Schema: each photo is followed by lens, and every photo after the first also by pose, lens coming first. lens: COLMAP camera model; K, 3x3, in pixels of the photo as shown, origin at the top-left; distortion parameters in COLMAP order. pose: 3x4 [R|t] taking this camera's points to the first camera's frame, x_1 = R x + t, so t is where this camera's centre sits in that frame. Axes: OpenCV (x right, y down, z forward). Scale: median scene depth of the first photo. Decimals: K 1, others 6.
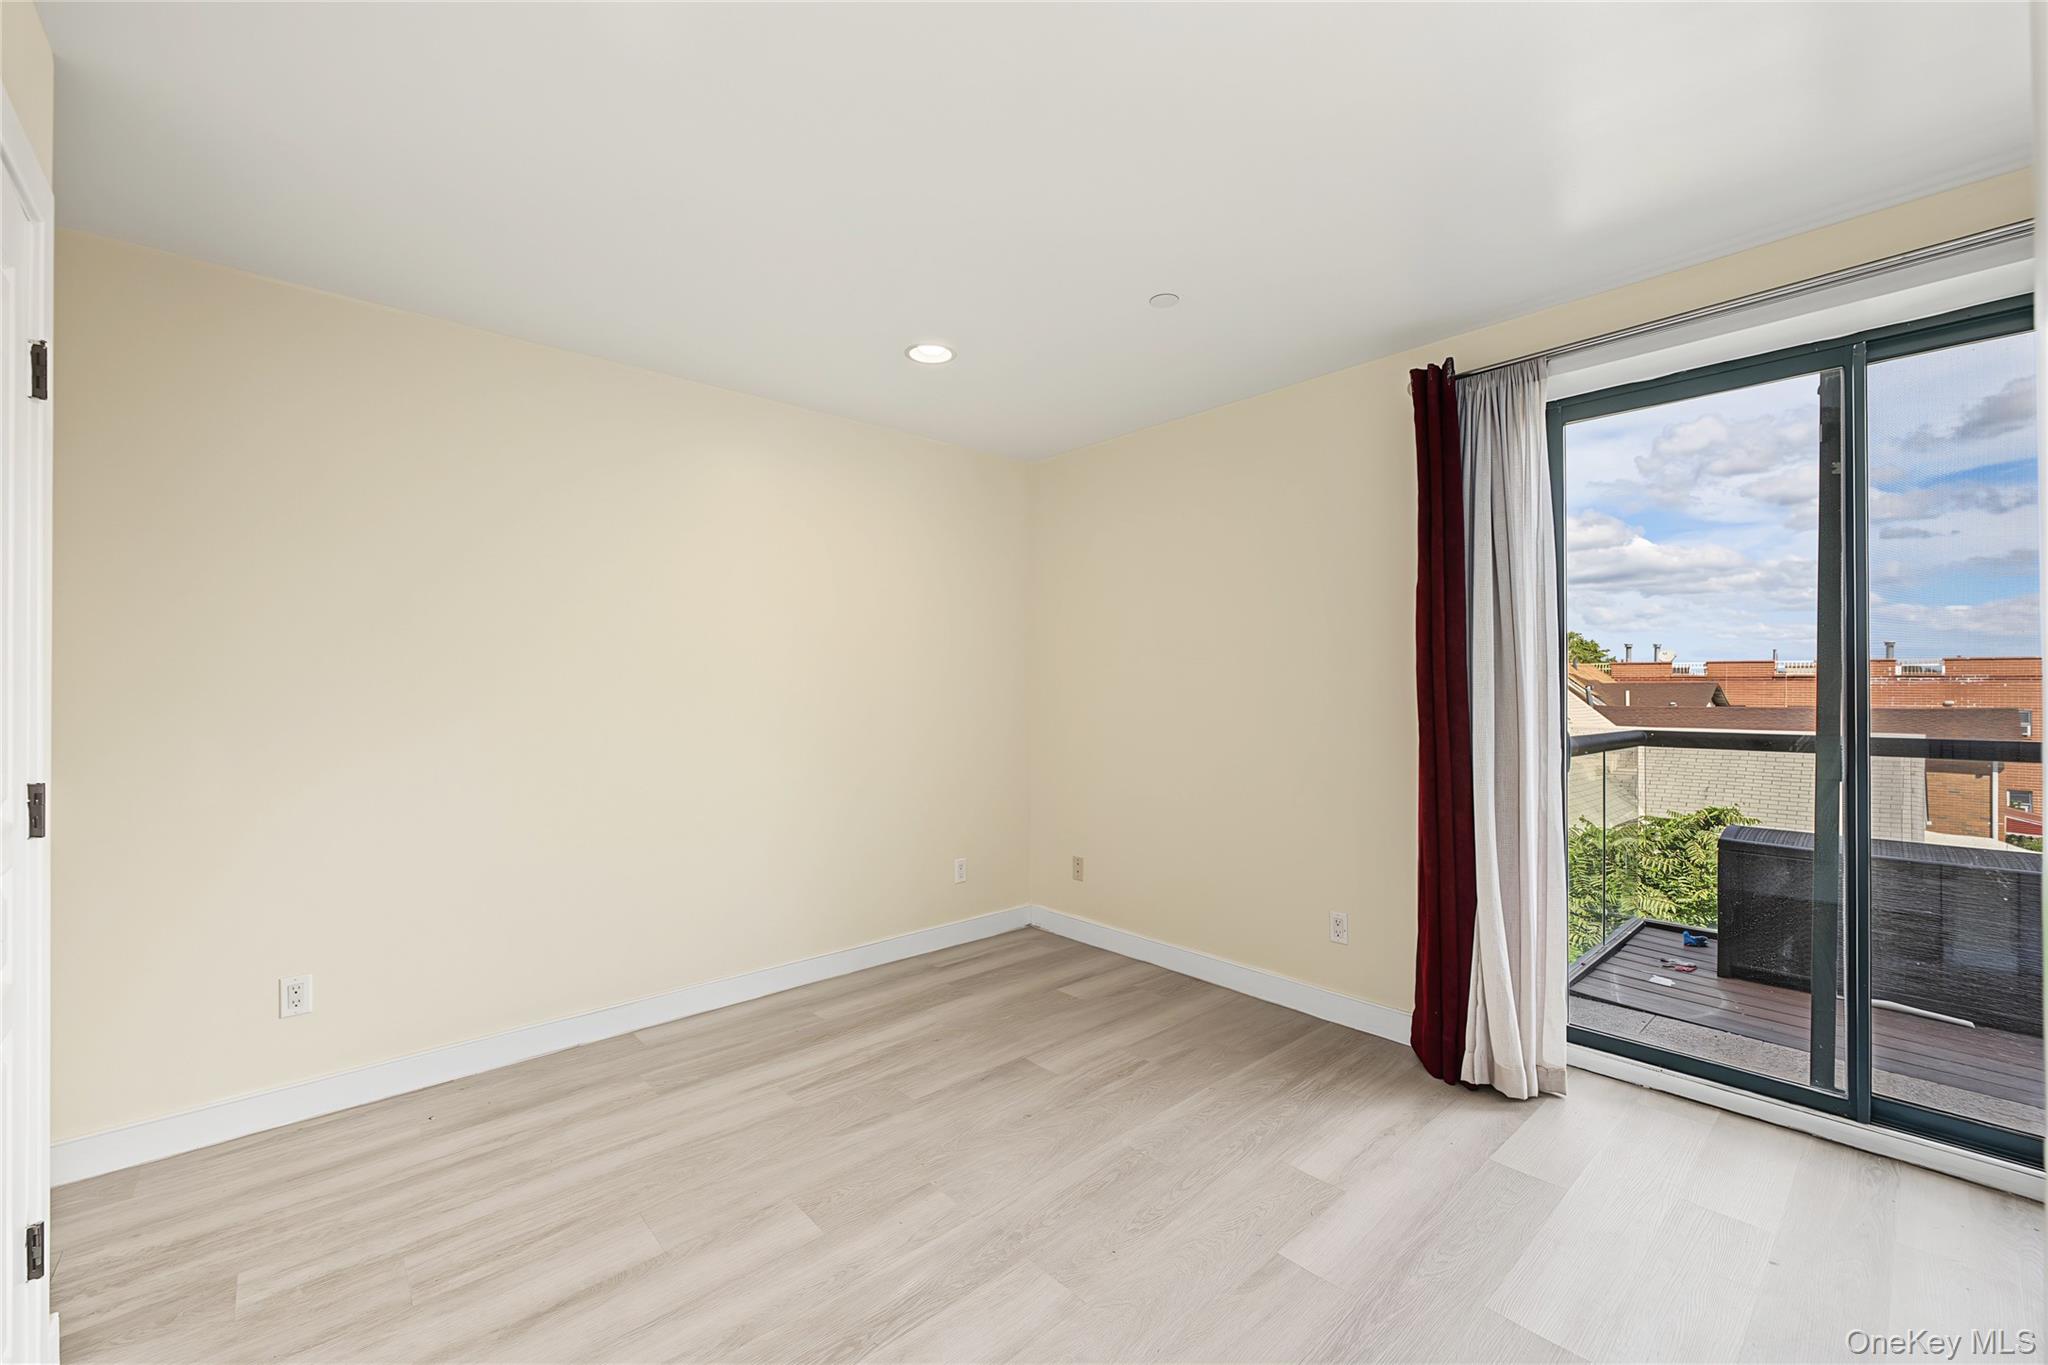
lens RADIAL K [[843.0, 0, 1005.5], [0, 843.0, 685.9], [0, 0, 1]] dist [0.004067, -0.000087]
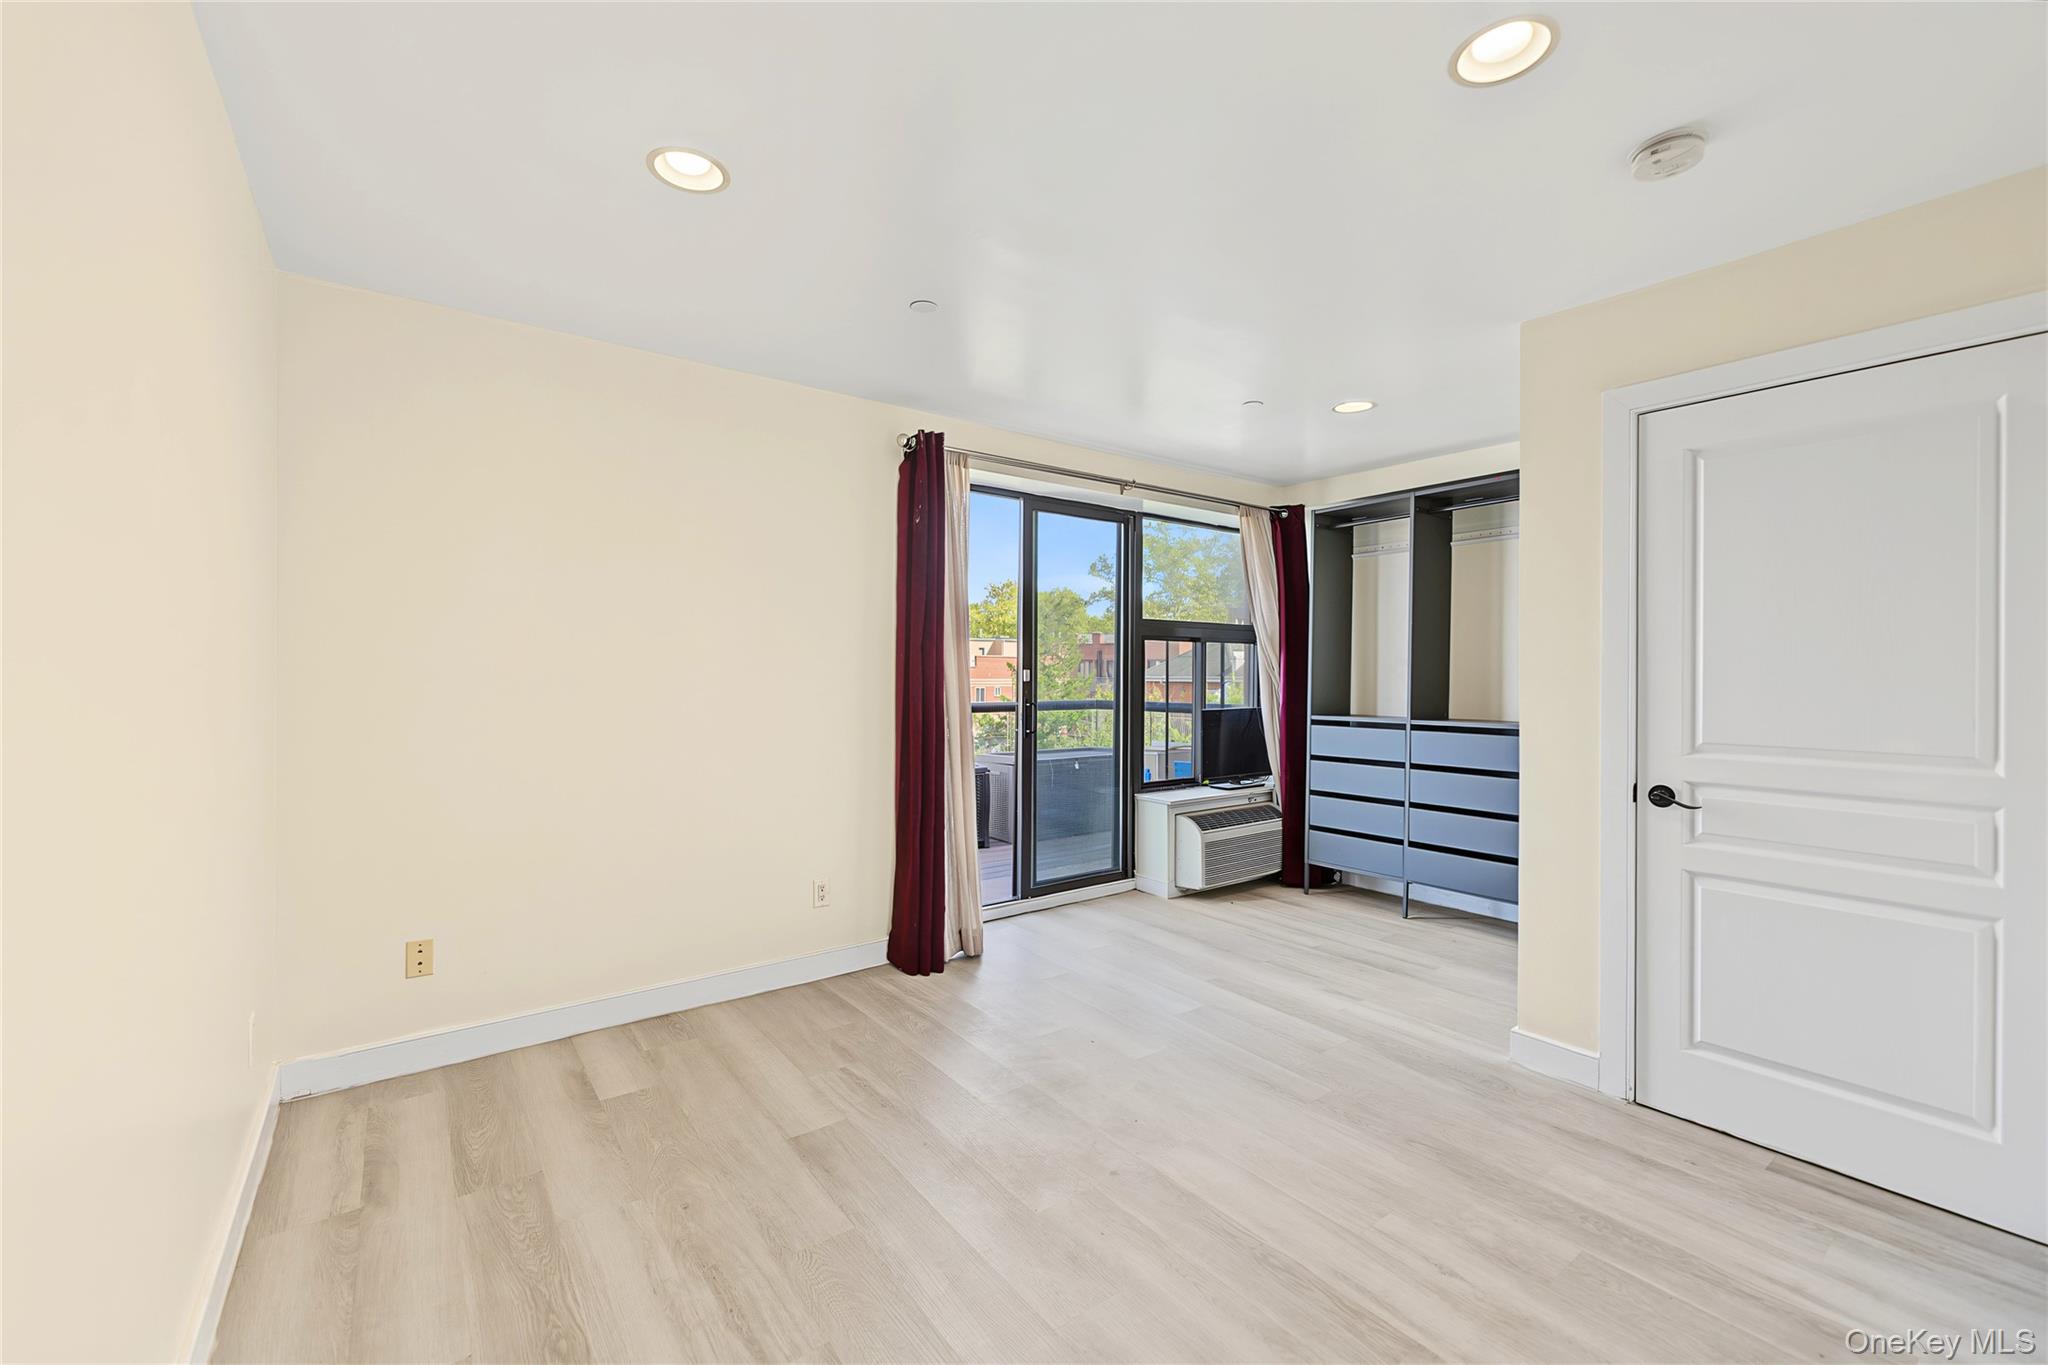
lens RADIAL K [[843.0, 0, 1050.2], [0, 843.0, 672.8], [0, 0, 1]] dist [0.004067, -0.000087]
pose [[0.055655, 0.000414, 0.998450, -0.795092], [-0.003526, 0.999994, -0.000218, -0.002634], [-0.998444, -0.003508, 0.055656, 0.736155]]
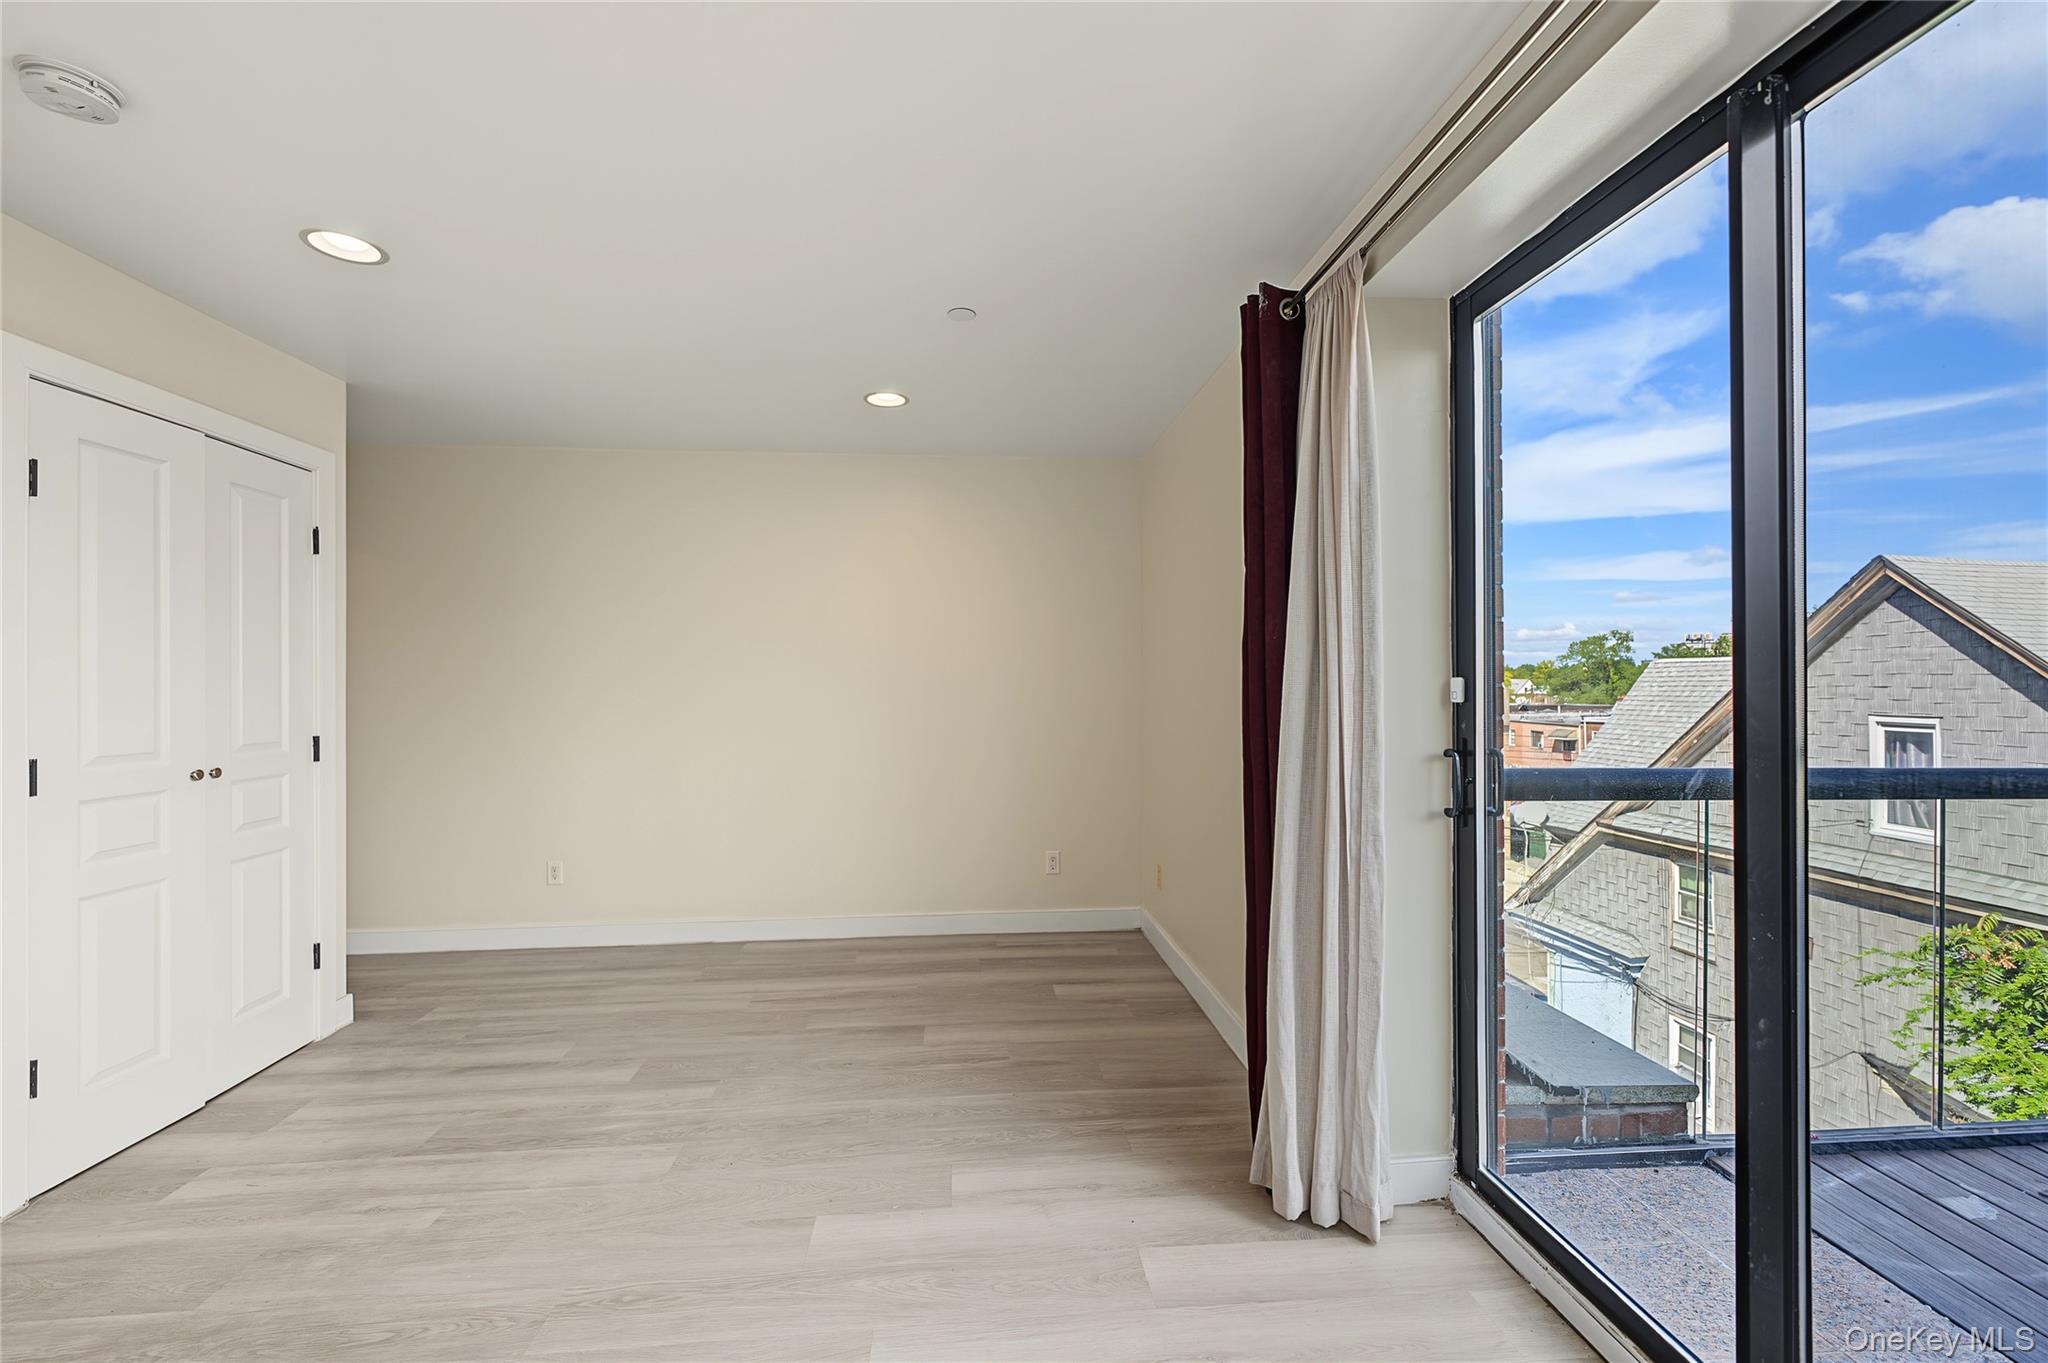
lens RADIAL K [[843.0, 0, 1004.9], [0, 843.0, 695.9], [0, 0, 1]] dist [0.004067, -0.000087]
pose [[0.787117, 0.004434, -0.616788, 0.808103], [0.005244, 0.999890, 0.013880, -0.002985], [0.616781, -0.014160, 0.787007, 0.215322]]
